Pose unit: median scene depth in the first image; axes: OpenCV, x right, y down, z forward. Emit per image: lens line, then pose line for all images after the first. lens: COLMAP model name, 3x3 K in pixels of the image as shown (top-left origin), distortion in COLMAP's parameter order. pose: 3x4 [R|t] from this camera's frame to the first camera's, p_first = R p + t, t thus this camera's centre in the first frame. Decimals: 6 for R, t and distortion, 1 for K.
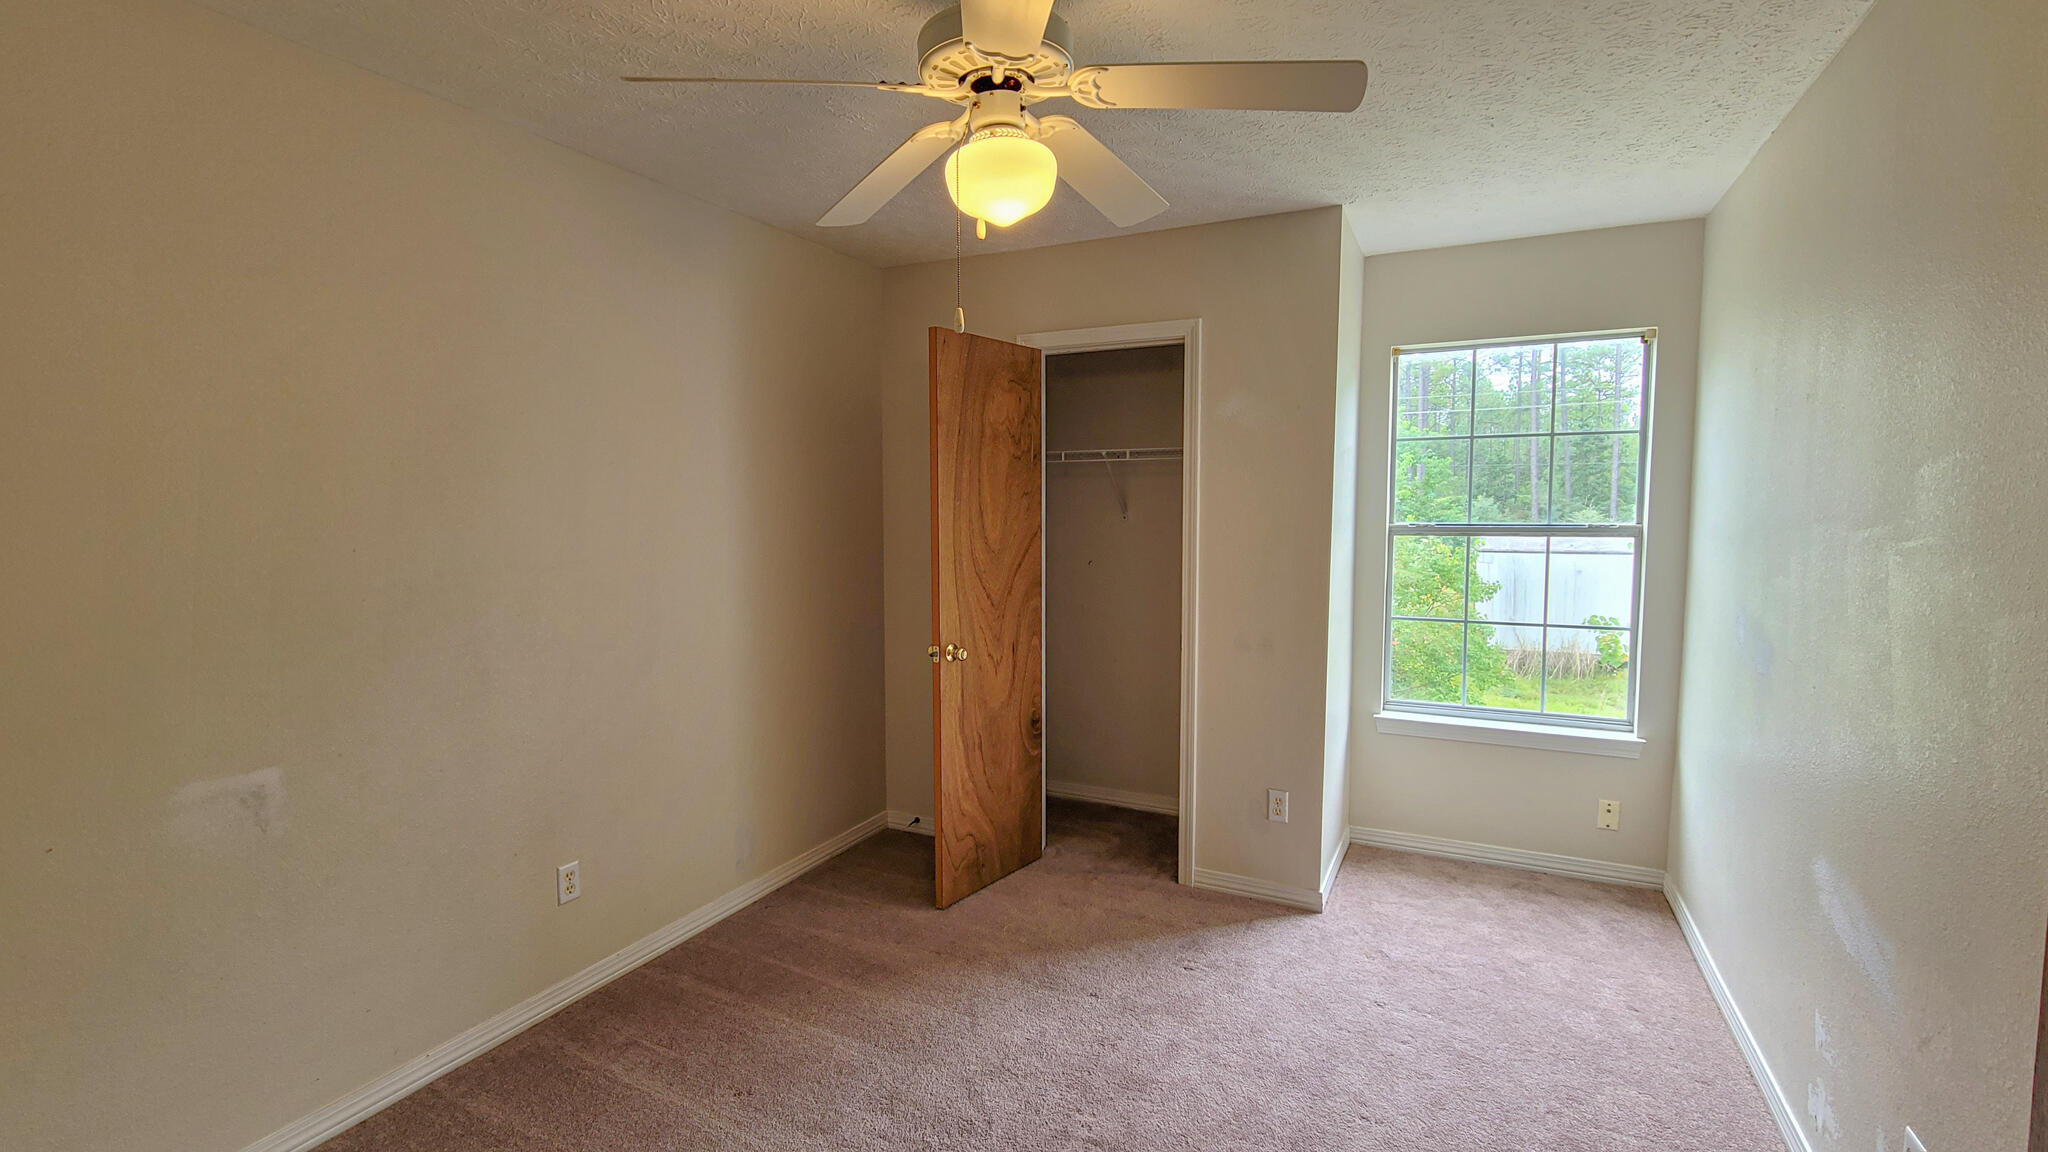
lens RADIAL K [[860.3, 0, 989.4], [0, 860.3, 576.9], [0, 0, 1]] dist [-0.001136, -0.000254]
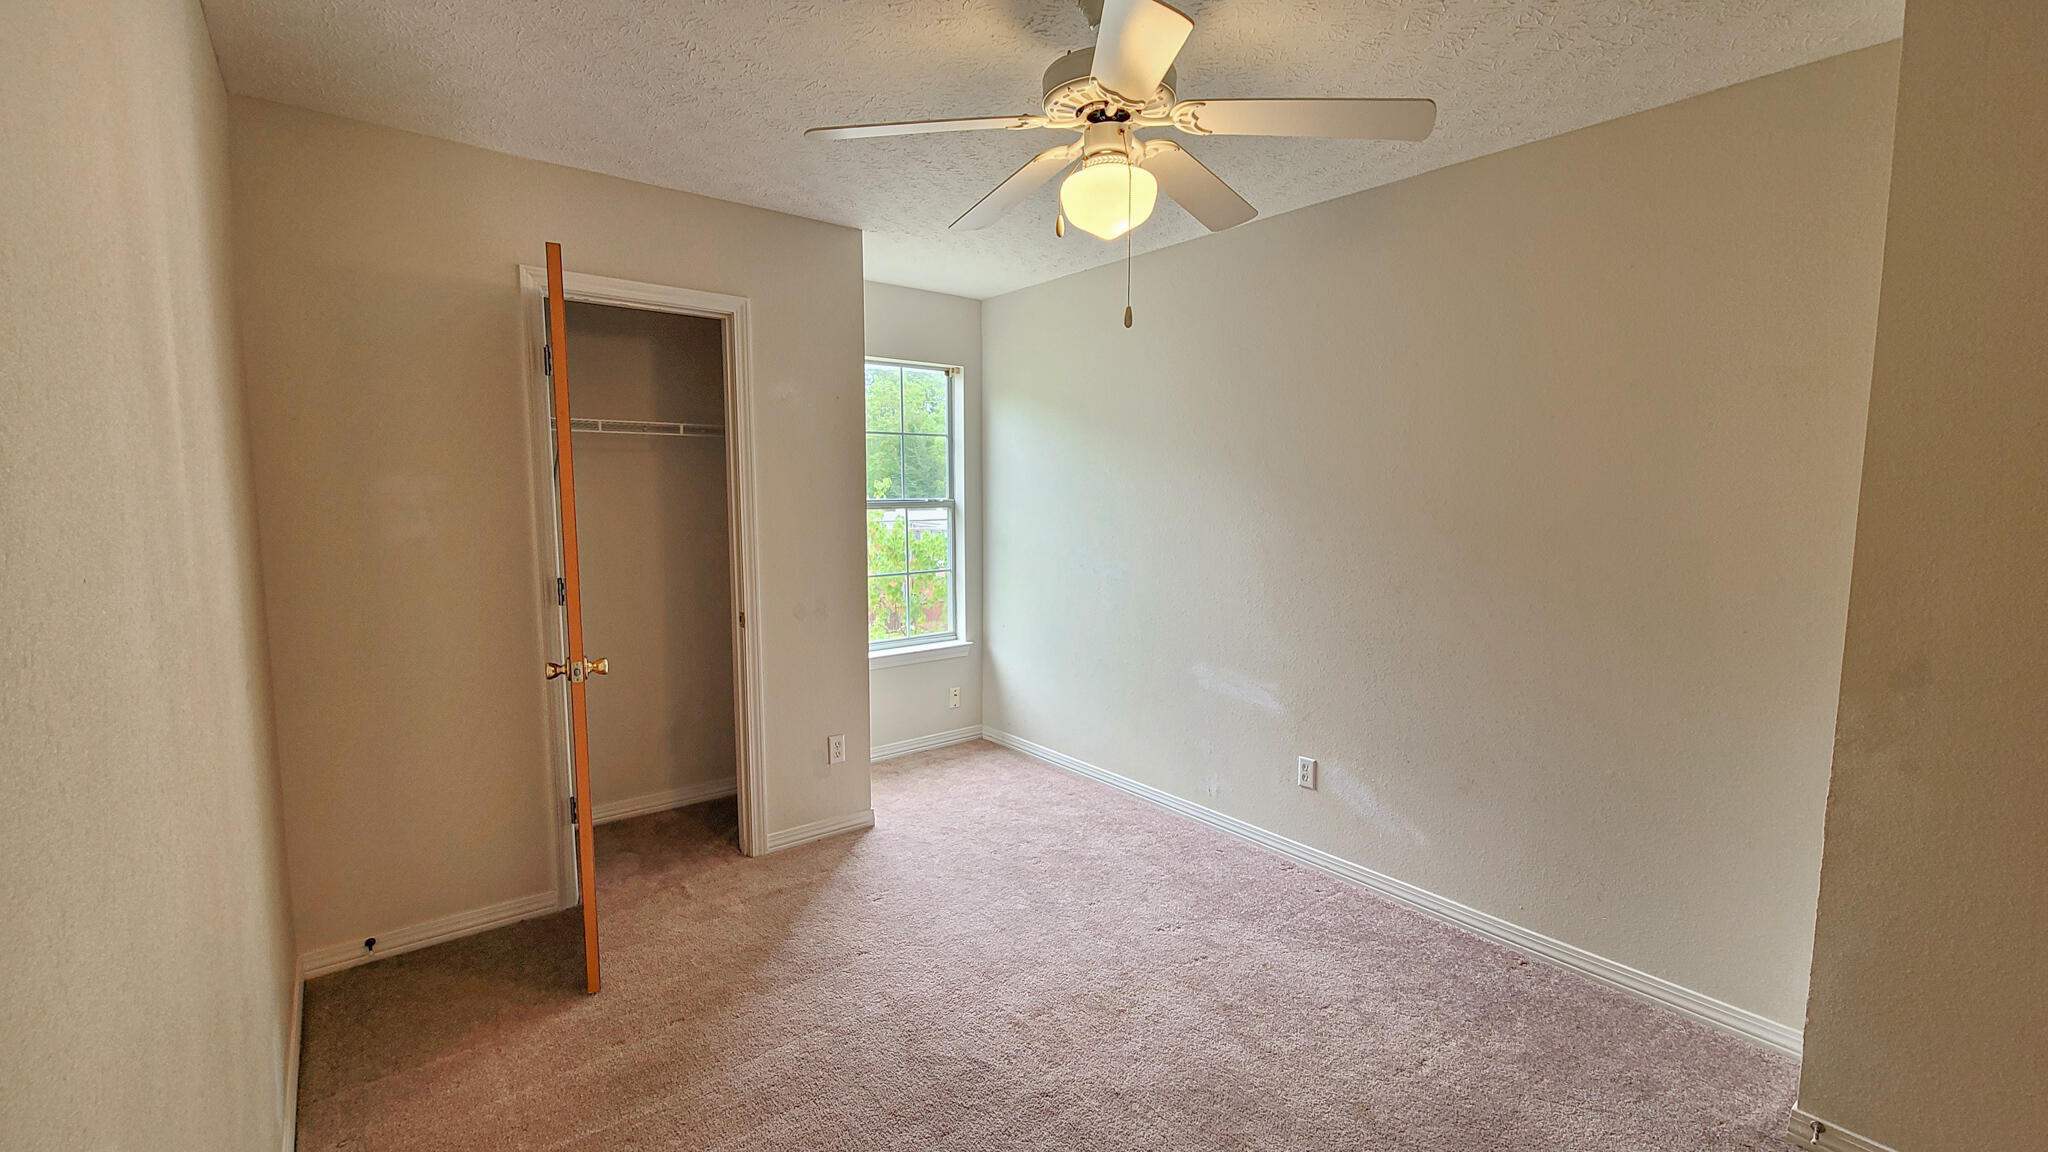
lens RADIAL K [[860.3, 0, 989.4], [0, 860.3, 576.9], [0, 0, 1]] dist [-0.001136, -0.000254]
pose [[0.432411, -0.089416, 0.897232, -0.573760], [0.070253, 0.995387, 0.065340, -0.020736], [-0.898936, 0.034779, 0.436698, 0.312140]]
